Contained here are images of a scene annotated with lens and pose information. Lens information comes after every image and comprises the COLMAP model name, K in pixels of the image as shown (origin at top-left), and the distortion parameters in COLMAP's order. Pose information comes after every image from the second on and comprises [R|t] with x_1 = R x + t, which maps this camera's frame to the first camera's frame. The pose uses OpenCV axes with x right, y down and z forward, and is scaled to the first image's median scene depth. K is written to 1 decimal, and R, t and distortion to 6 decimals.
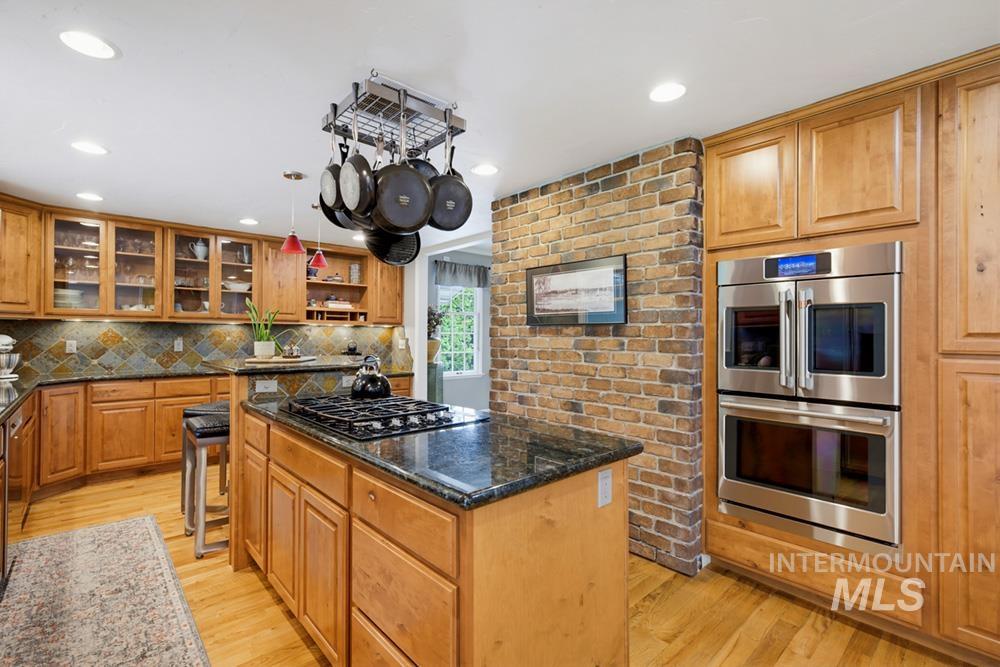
lens RADIAL K [[457.0, 0, 500.0], [0, 457.0, 333.5], [0, 0, 1]] dist [0.001272, 0.000372]
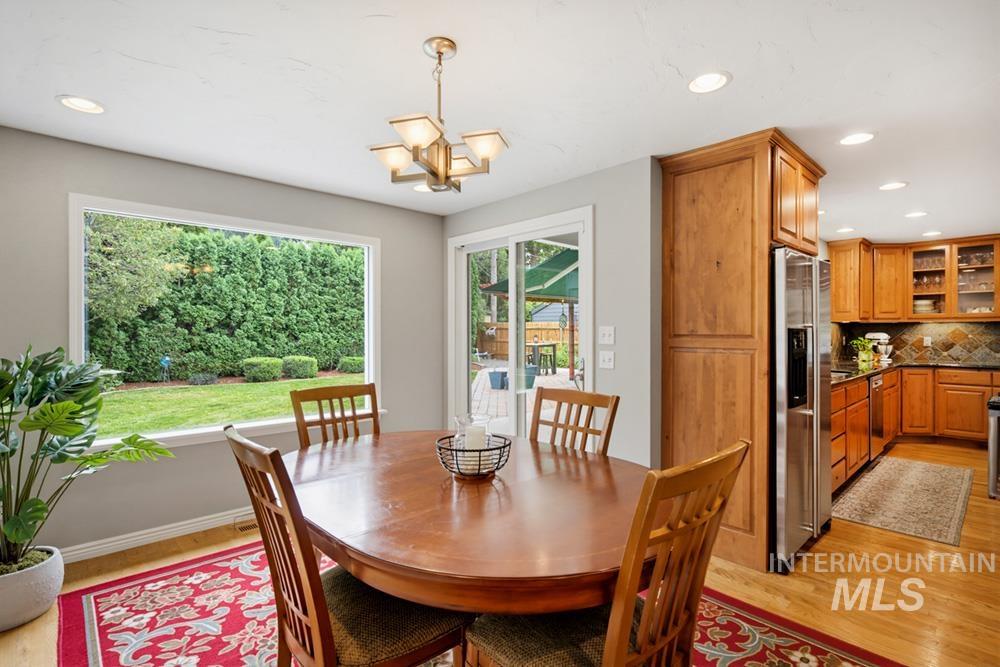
lens RADIAL K [[473.1, 0, 500.0], [0, 473.1, 333.5], [0, 0, 1]] dist [-0.002833, -0.000561]
pose [[0.016446, -0.005301, -0.999851, 0.427285], [0.005418, 0.999972, -0.005213, 0.005011], [0.999850, -0.005332, 0.016474, -0.280877]]
